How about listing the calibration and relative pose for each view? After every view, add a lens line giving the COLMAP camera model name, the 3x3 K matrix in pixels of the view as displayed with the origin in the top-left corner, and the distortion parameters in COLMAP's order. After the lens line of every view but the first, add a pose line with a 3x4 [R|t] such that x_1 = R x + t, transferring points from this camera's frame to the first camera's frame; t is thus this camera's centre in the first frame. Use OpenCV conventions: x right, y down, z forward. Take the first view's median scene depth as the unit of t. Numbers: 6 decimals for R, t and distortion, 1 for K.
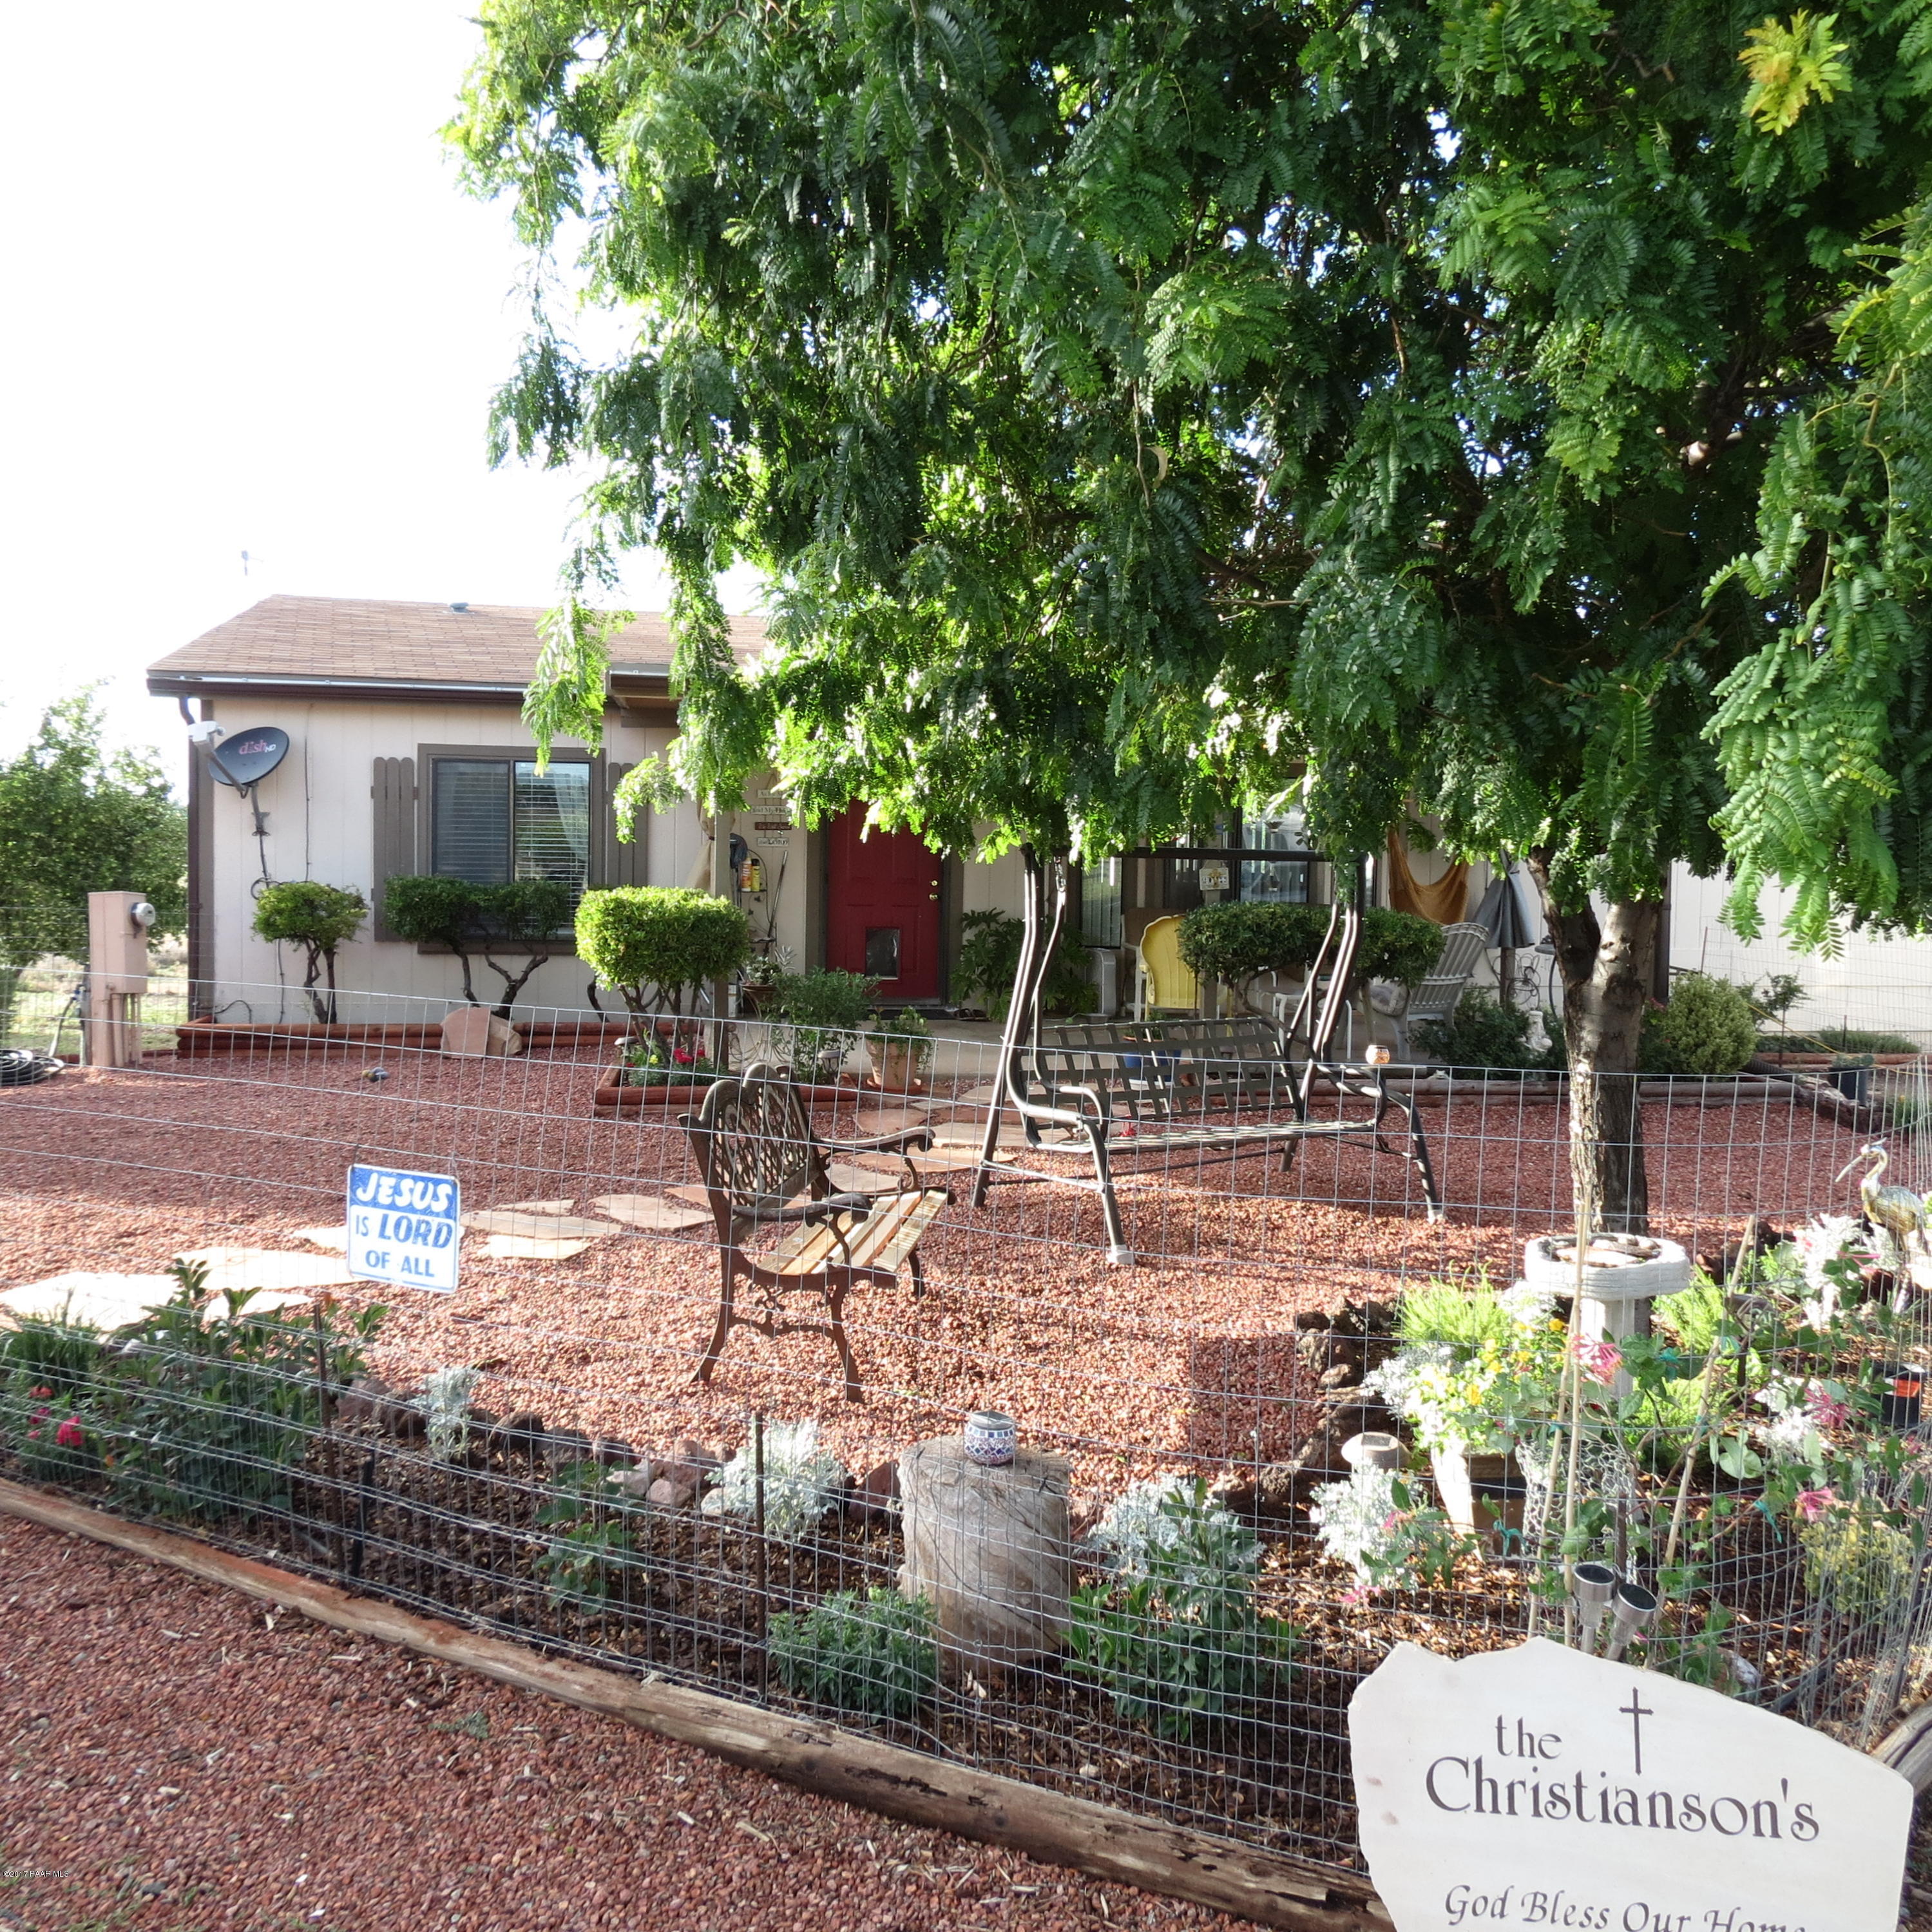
lens RADIAL K [[1862.3, 0, 963.6], [0, 1862.3, 914.9], [0, 0, 1]] dist [-0.121875, 0.174610]
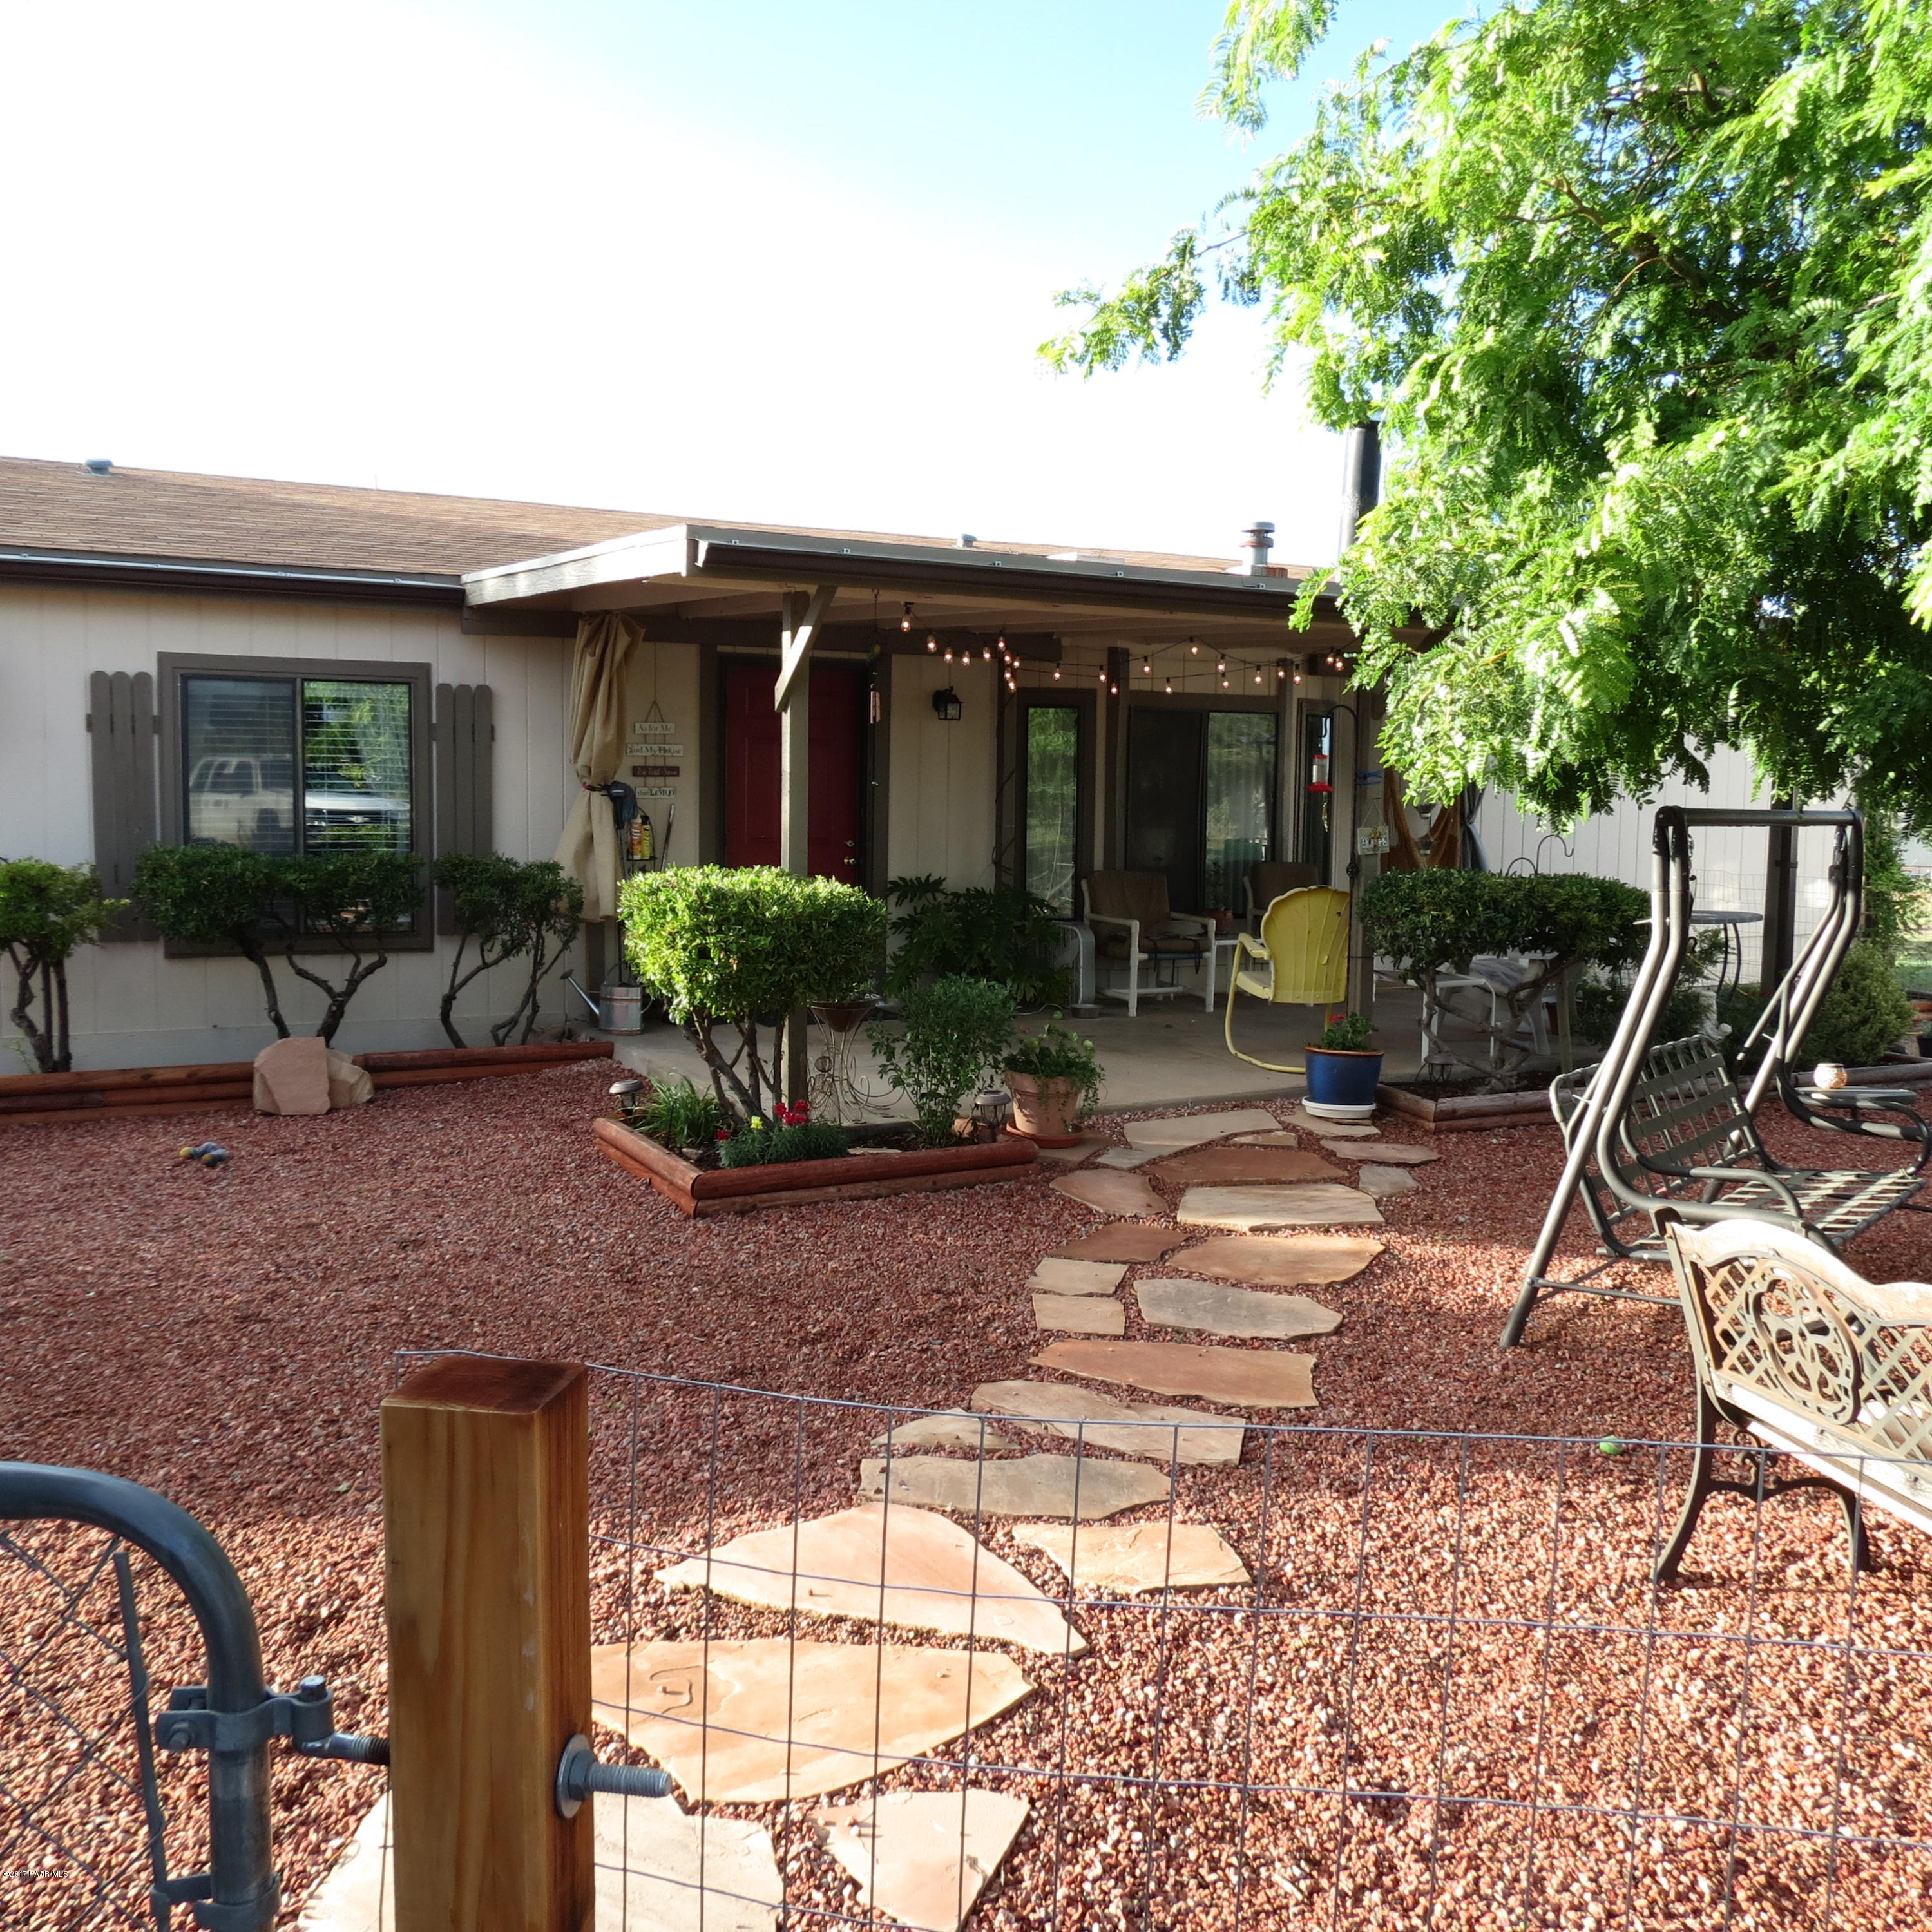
lens RADIAL K [[1862.3, 0, 963.6], [0, 1862.3, 914.9], [0, 0, 1]] dist [-0.121875, 0.174610]
pose [[0.945854, -0.025190, 0.323615, -0.235826], [0.013671, 0.999191, 0.037819, -0.016869], [-0.324306, -0.031347, 0.945433, 0.256991]]
